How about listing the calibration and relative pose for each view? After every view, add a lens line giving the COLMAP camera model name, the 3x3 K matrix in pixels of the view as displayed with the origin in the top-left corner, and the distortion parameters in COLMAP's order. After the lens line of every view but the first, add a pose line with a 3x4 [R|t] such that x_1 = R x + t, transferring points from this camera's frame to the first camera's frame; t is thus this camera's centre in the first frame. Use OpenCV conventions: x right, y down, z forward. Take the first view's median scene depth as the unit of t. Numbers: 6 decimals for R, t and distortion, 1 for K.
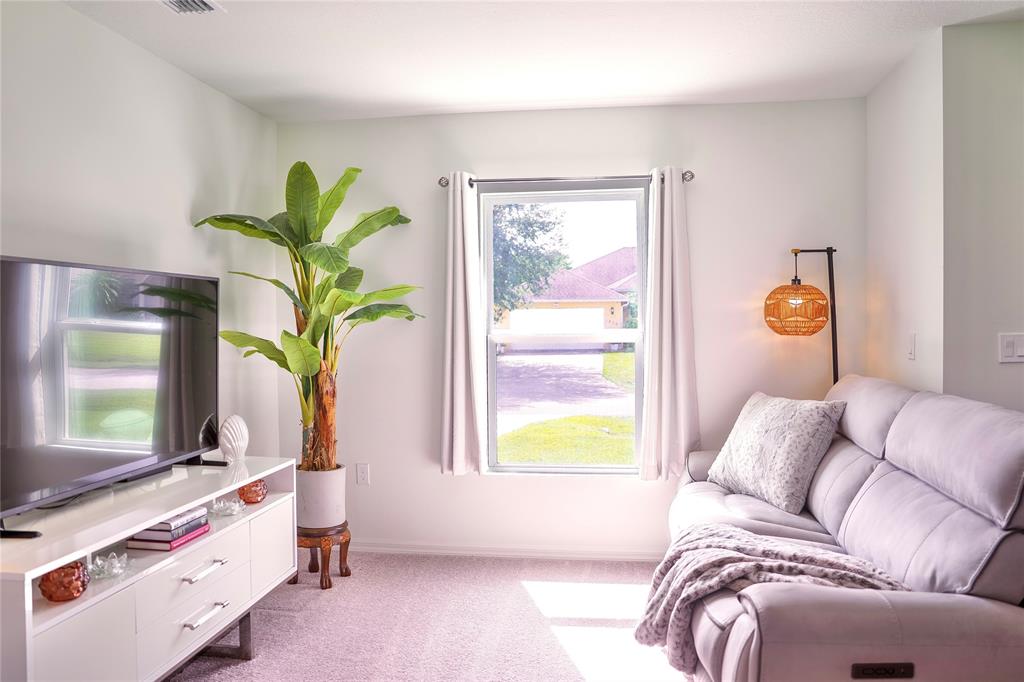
lens RADIAL K [[741.7, 0, 512.0], [0, 741.7, 341.0], [0, 0, 1]] dist [-0.005430, -0.001855]
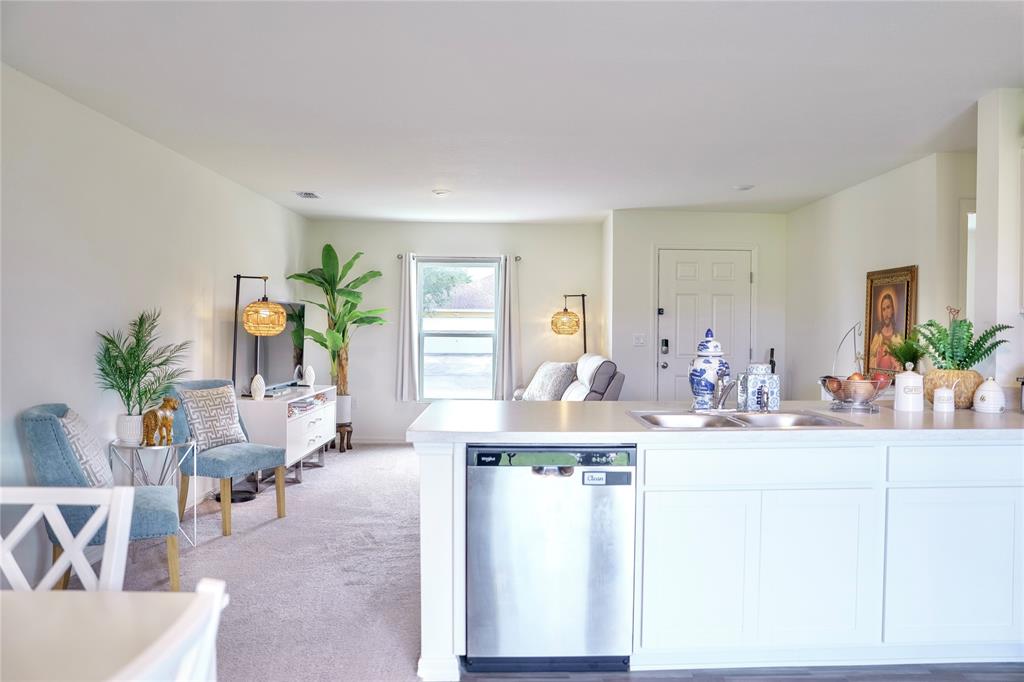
lens RADIAL K [[741.7, 0, 512.0], [0, 741.7, 341.0], [0, 0, 1]] dist [-0.005430, -0.001855]
pose [[0.990956, 0.014242, 0.133426, -0.059011], [-0.012835, 0.999853, -0.011398, 0.037499], [-0.133569, 0.009583, 0.990993, -1.121090]]
